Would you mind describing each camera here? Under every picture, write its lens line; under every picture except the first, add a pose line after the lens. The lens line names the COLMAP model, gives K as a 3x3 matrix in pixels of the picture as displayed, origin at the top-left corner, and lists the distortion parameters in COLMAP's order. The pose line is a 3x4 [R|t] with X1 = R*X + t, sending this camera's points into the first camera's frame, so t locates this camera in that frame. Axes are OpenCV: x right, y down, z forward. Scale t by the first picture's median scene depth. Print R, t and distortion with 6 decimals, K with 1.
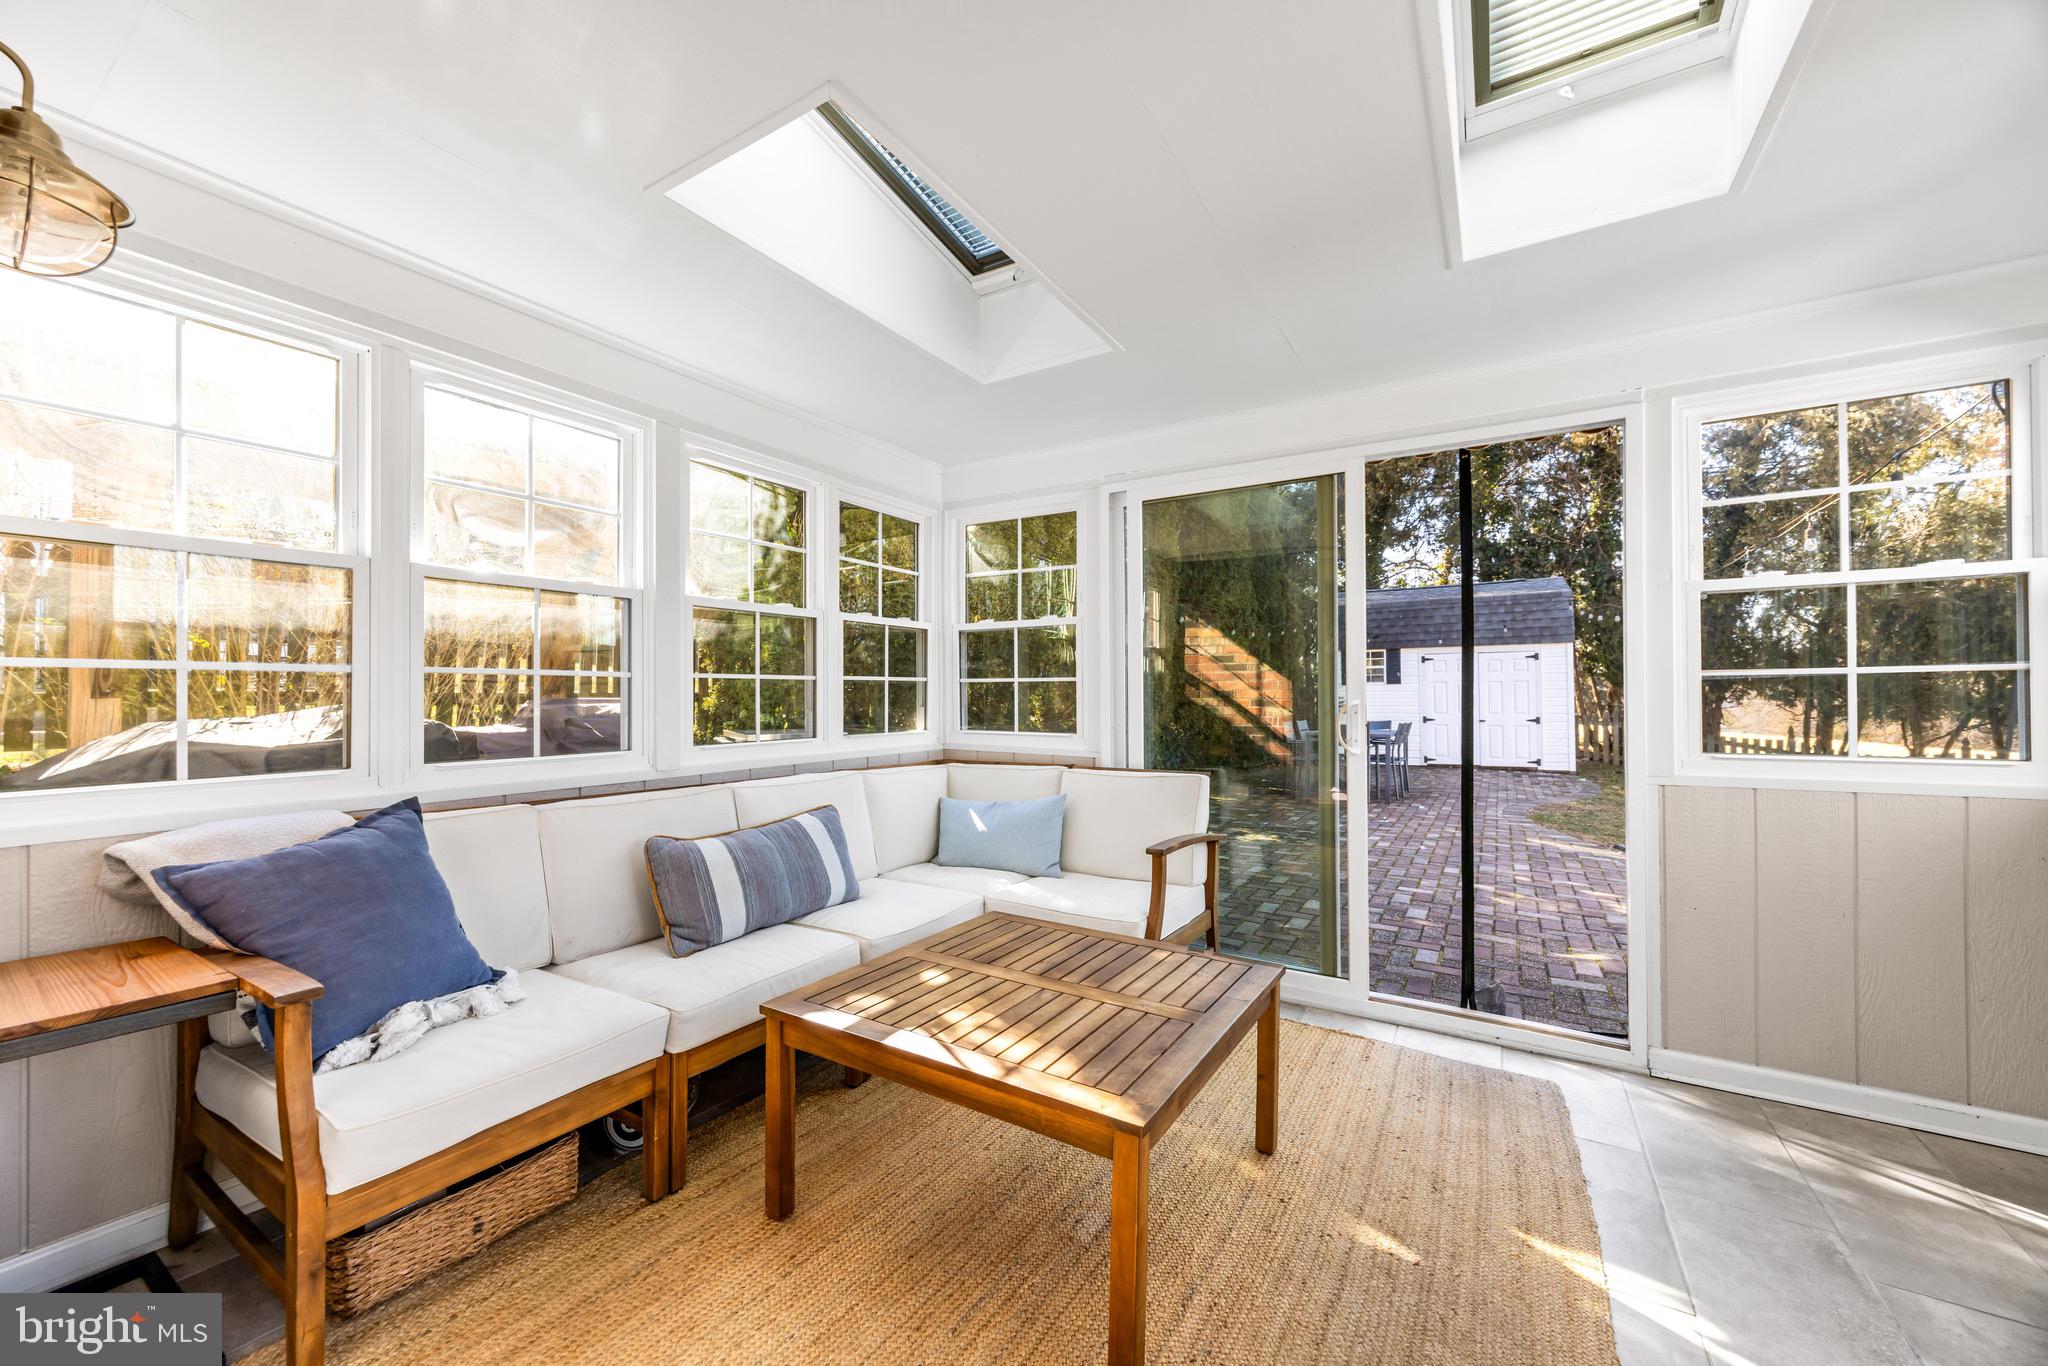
lens RADIAL K [[777.9, 0, 1023.2], [0, 777.9, 693.8], [0, 0, 1]] dist [-0.001652, 0.000093]
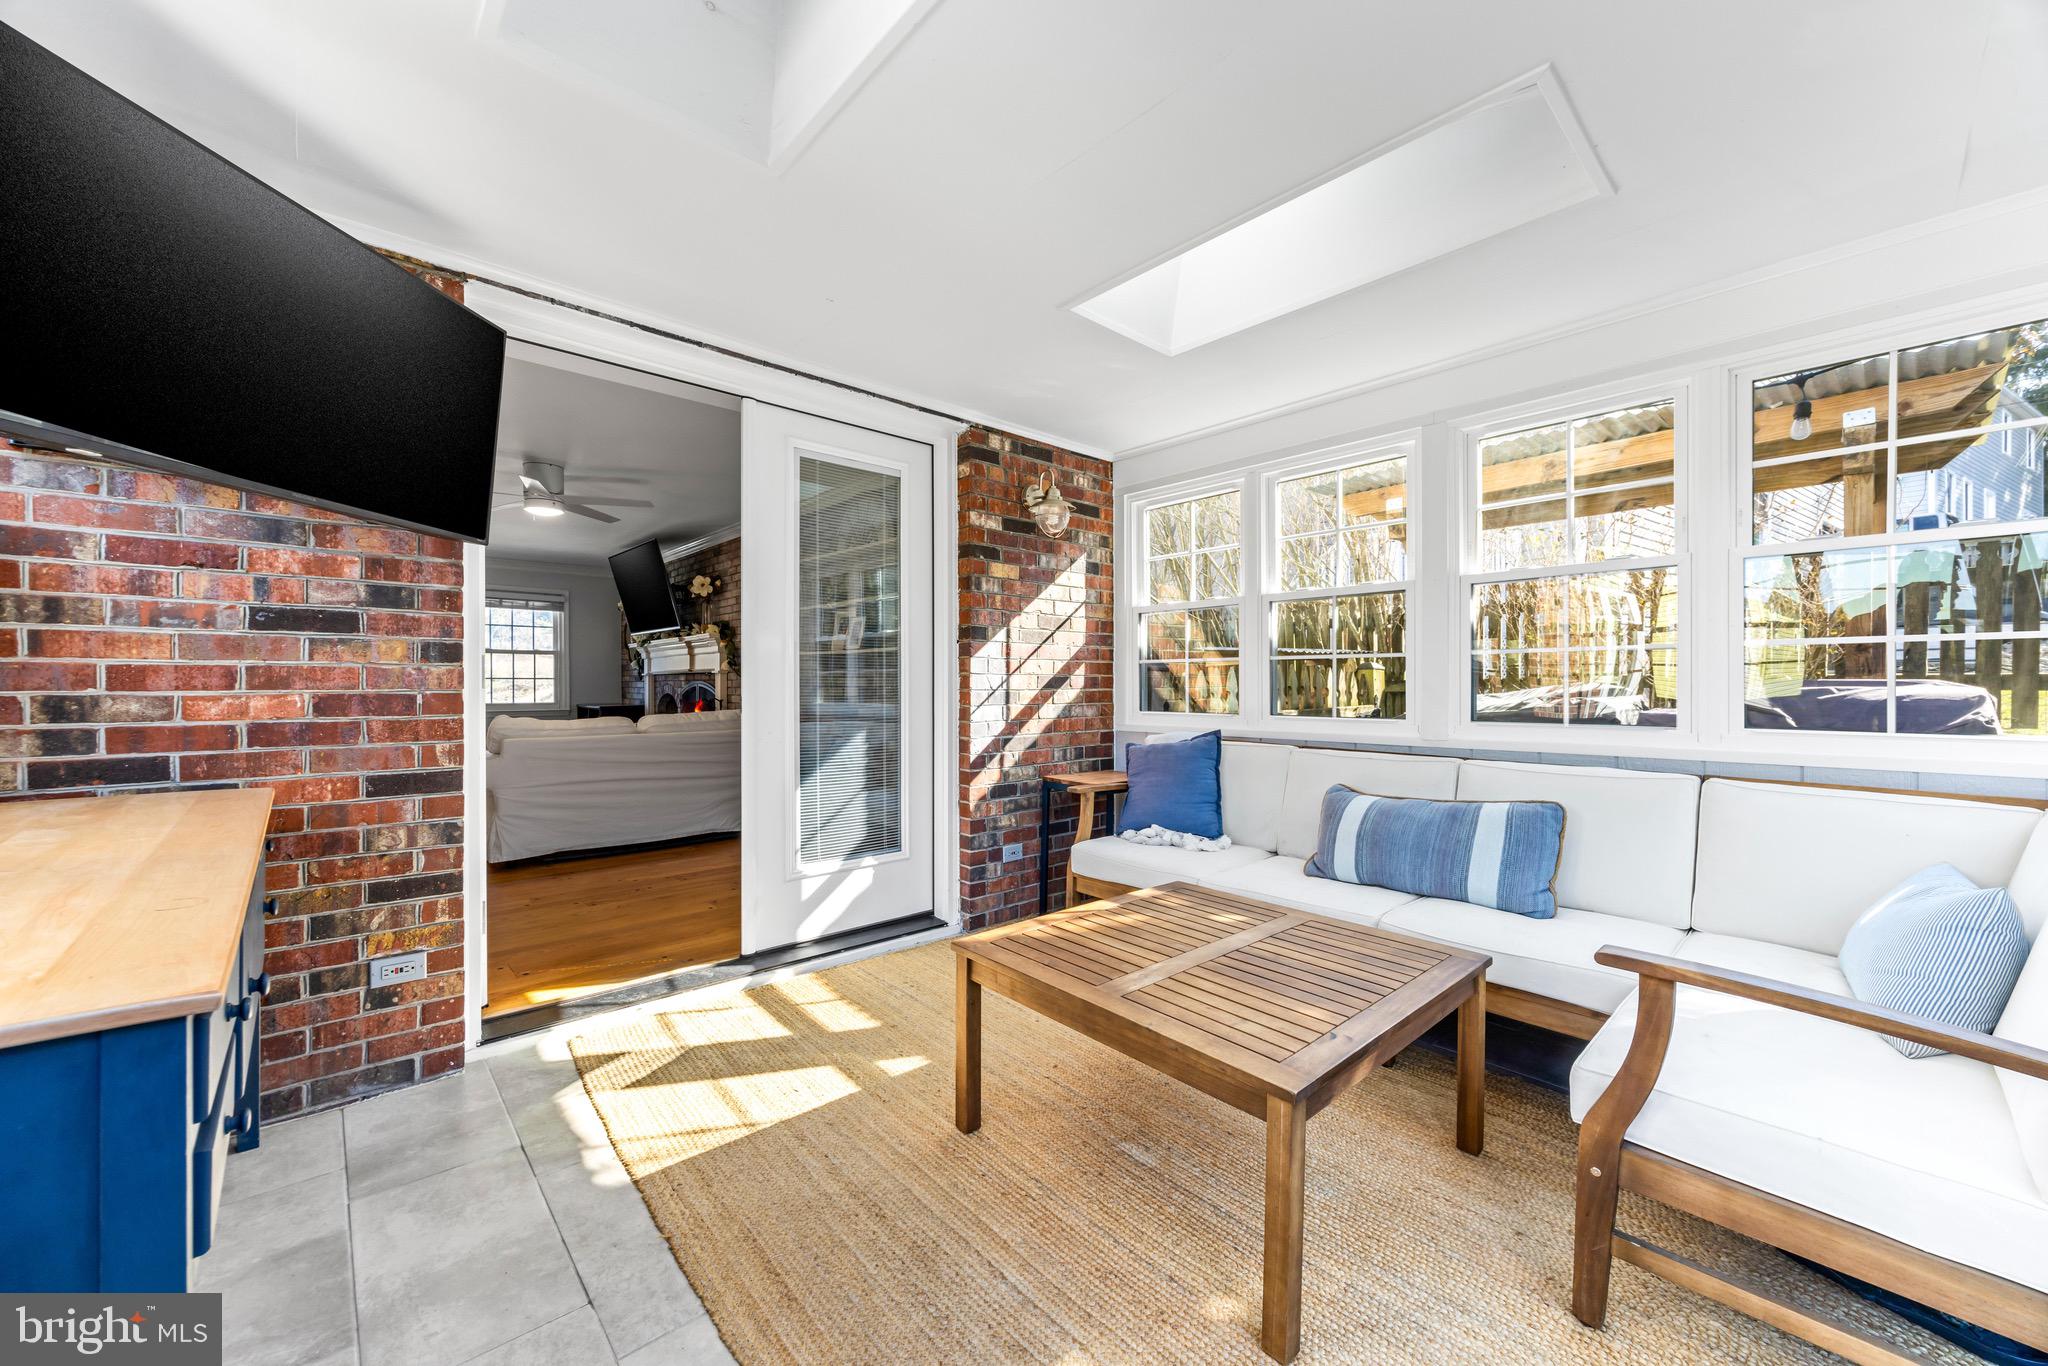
lens RADIAL K [[777.9, 0, 1023.2], [0, 777.9, 693.8], [0, 0, 1]] dist [-0.001652, 0.000093]
pose [[-0.277687, 0.007810, -0.960640, 1.072463], [0.001750, 0.999969, 0.007624, 0.031131], [0.960670, 0.000436, -0.277692, 1.049604]]
